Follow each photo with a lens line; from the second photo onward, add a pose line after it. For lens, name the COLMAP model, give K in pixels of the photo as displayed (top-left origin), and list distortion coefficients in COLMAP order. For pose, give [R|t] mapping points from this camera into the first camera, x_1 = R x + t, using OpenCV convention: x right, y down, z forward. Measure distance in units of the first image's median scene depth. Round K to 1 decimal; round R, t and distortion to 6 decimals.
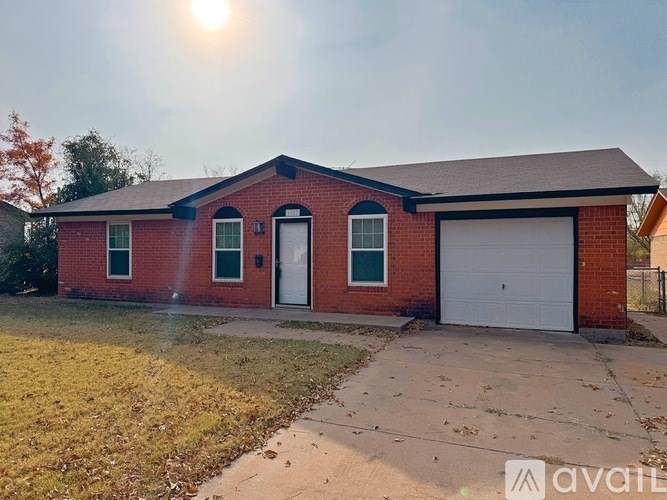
lens RADIAL K [[480.4, 0, 333.5], [0, 480.4, 250.0], [0, 0, 1]] dist [0.086133, -0.103877]
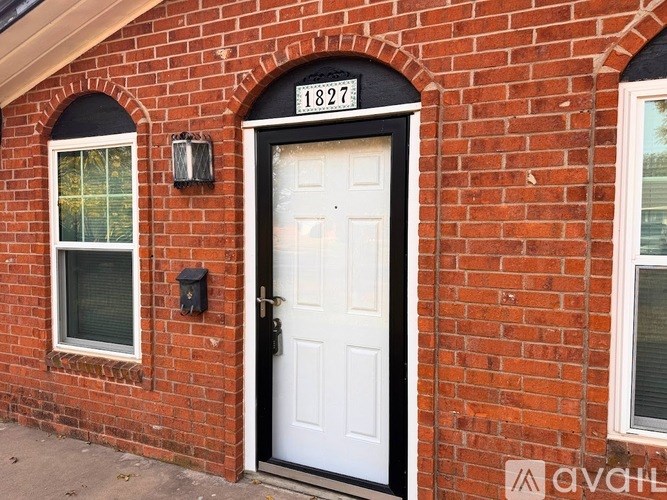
lens RADIAL K [[480.4, 0, 333.5], [0, 480.4, 250.0], [0, 0, 1]] dist [0.086133, -0.103877]
pose [[0.999862, 0.001002, -0.016589, -0.075420], [-0.000117, 0.998580, 0.053277, -0.014441], [0.016619, -0.053268, 0.998442, 0.742431]]
